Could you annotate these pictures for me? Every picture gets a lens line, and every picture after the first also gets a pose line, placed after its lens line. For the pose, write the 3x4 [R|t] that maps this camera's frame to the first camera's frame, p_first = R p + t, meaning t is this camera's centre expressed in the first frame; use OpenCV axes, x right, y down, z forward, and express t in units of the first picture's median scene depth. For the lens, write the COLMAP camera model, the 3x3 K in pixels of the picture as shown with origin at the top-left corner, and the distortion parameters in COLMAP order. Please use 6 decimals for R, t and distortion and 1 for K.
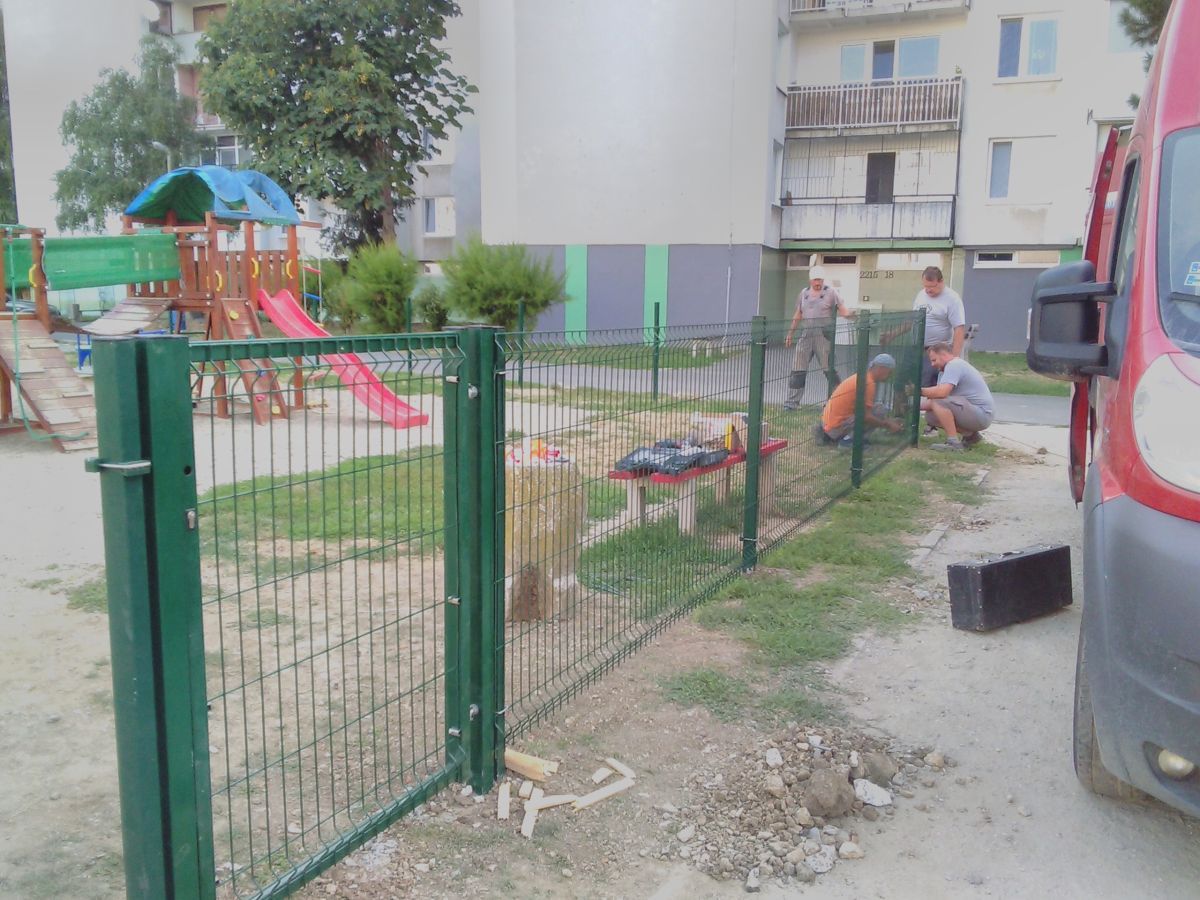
lens RADIAL K [[1041.2, 0, 593.9], [0, 1041.2, 464.9], [0, 0, 1]] dist [0.057447, -0.105410]
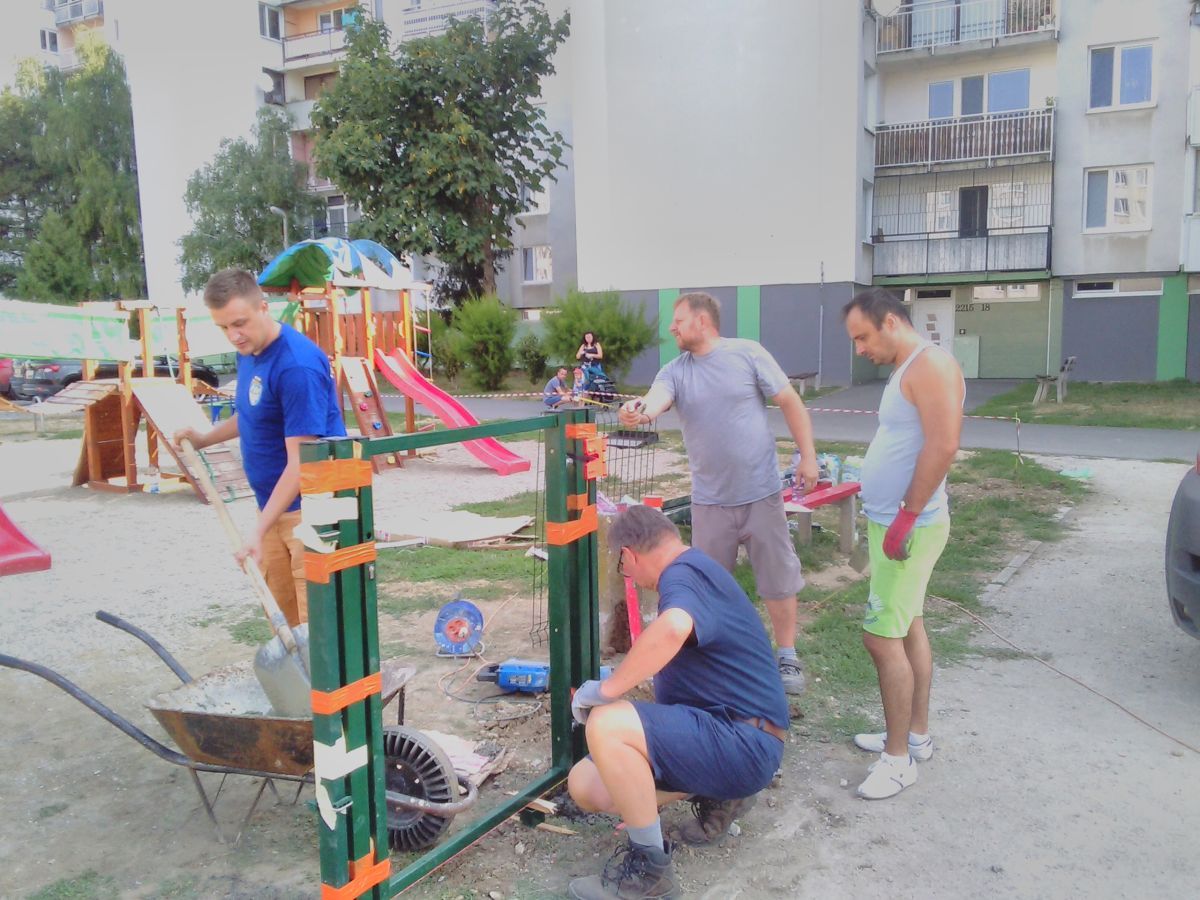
lens RADIAL K [[1041.2, 0, 593.9], [0, 1041.2, 464.9], [0, 0, 1]] dist [0.057447, -0.105410]
pose [[0.995315, -0.020290, -0.094535, 0.002794], [0.016939, 0.999204, -0.036122, -0.002138], [0.095193, 0.034351, 0.994866, -0.021730]]
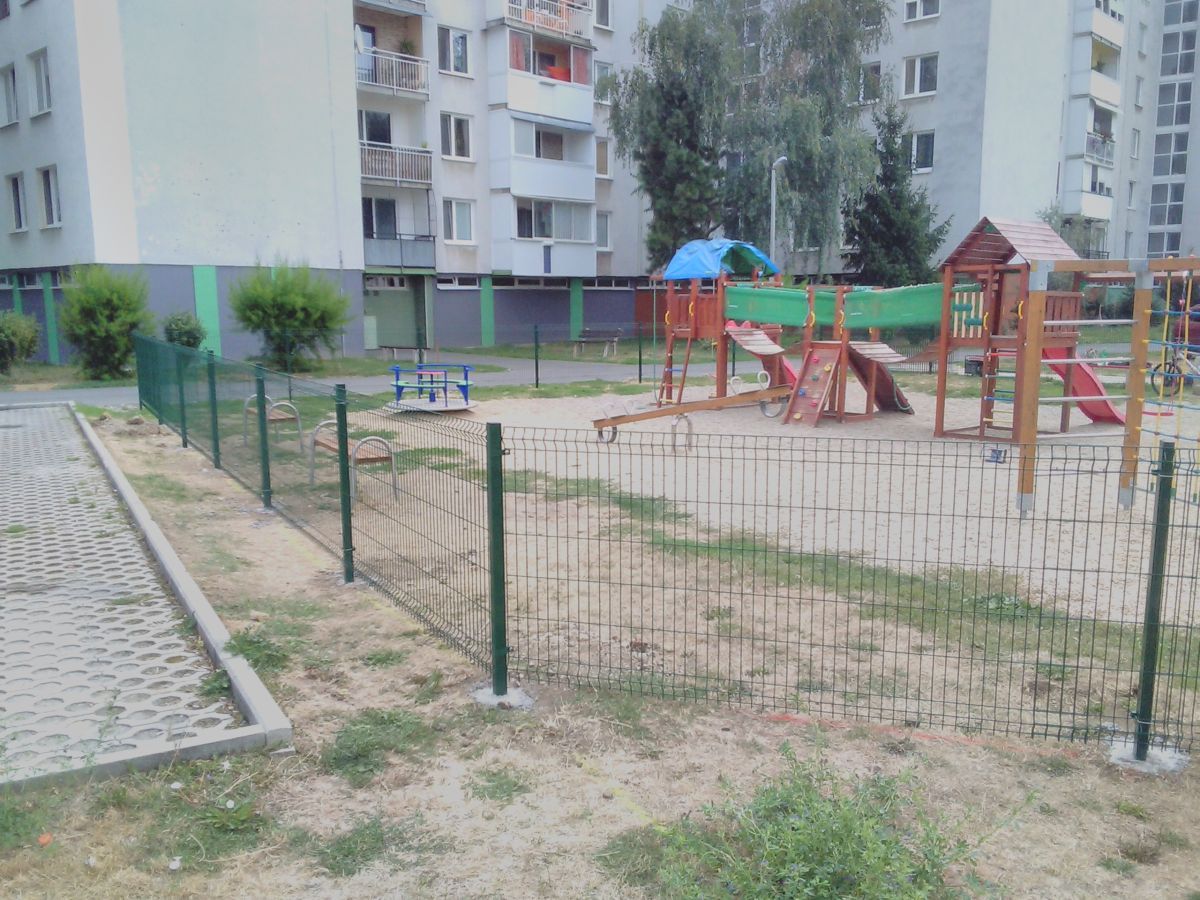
lens RADIAL K [[1041.2, 0, 593.9], [0, 1041.2, 464.9], [0, 0, 1]] dist [0.057447, -0.105410]
pose [[0.355120, -0.160865, 0.920876, -0.832647], [0.168769, 0.979929, 0.106098, -0.067890], [-0.919460, 0.117737, 0.375141, 0.303396]]
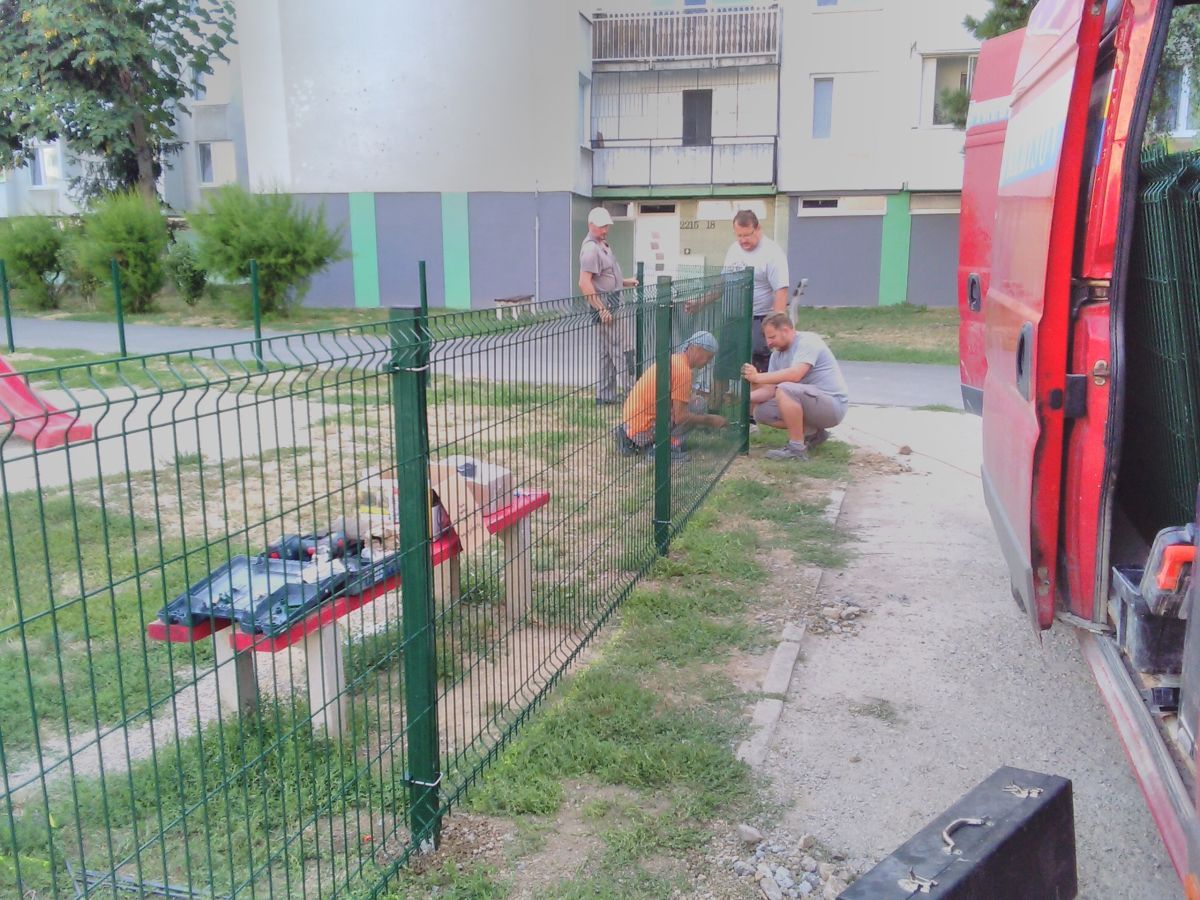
lens RADIAL K [[1041.2, 0, 593.9], [0, 1041.2, 464.9], [0, 0, 1]] dist [0.057447, -0.105410]
pose [[0.987131, -0.047688, 0.152636, 0.030131], [0.041144, 0.998105, 0.045747, -0.016614], [-0.154528, -0.038878, 0.987223, 0.098680]]
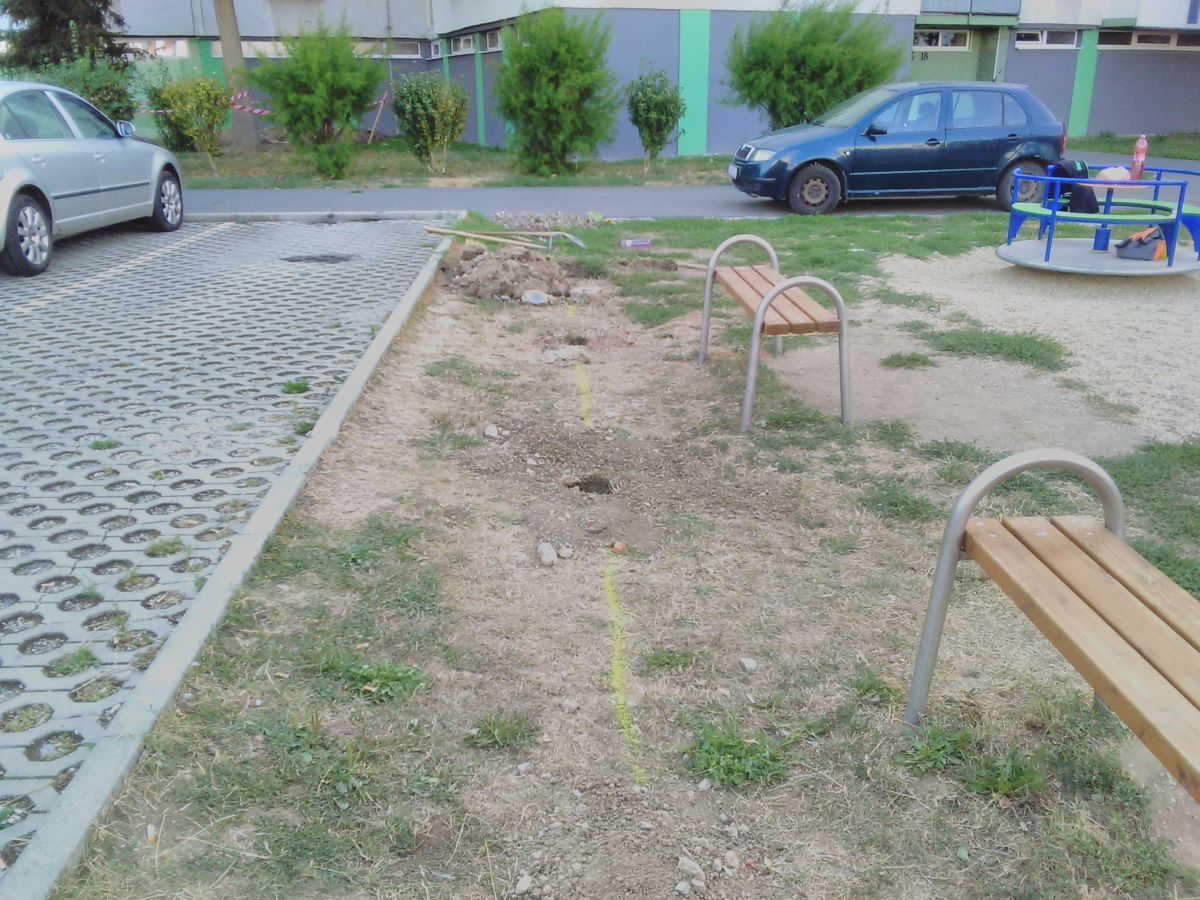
lens RADIAL K [[1041.2, 0, 593.9], [0, 1041.2, 464.9], [0, 0, 1]] dist [0.057447, -0.105410]
pose [[0.732072, -0.245952, 0.635279, -0.590052], [0.131396, 0.966018, 0.222584, -0.080377], [-0.668436, -0.079474, 0.739512, 0.495391]]
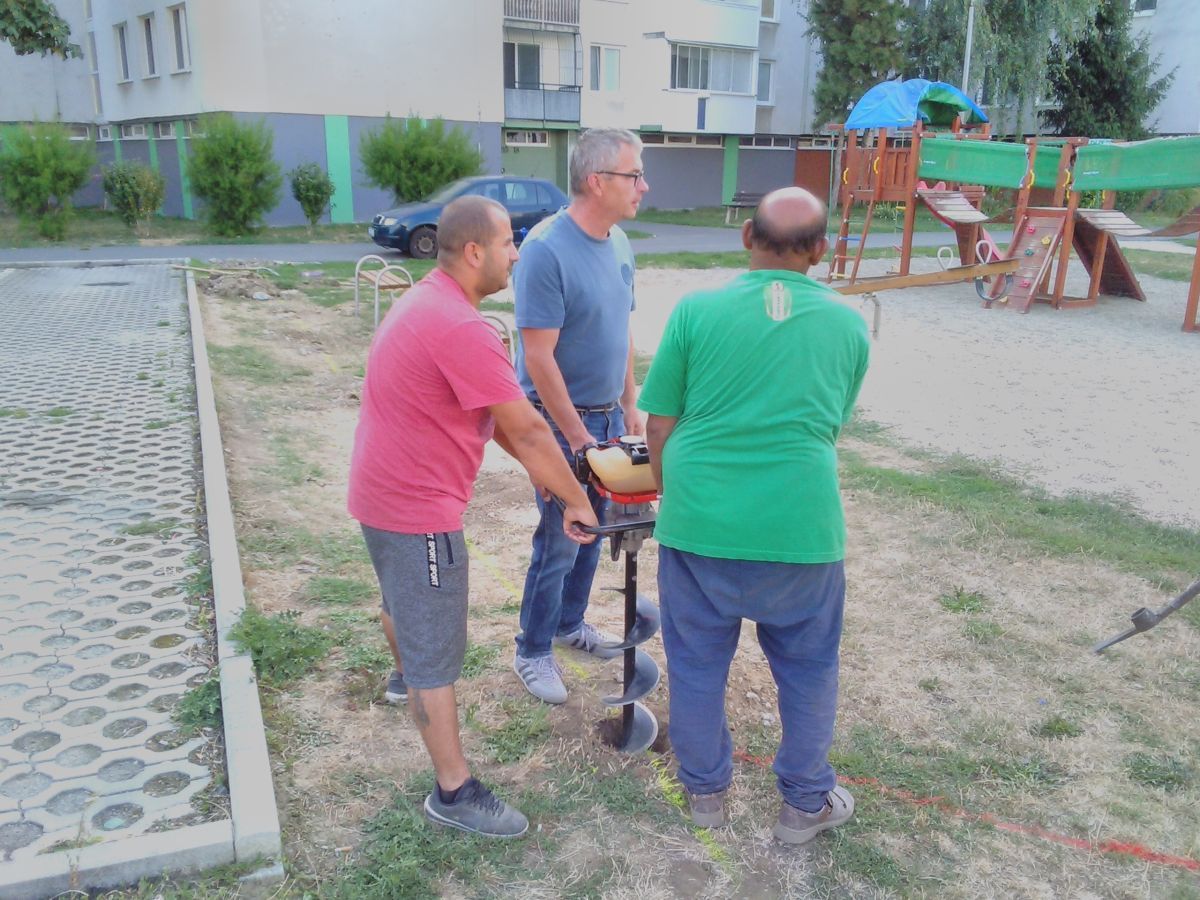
lens RADIAL K [[1036.8, 0, 599.5], [0, 1036.8, 474.4], [0, 0, 1]] dist [0.005133, -0.019964]
pose [[0.475316, -0.259470, 0.840684, -0.765462], [0.145640, 0.965545, 0.215664, -0.065904], [-0.867677, 0.019928, 0.496729, 0.338587]]
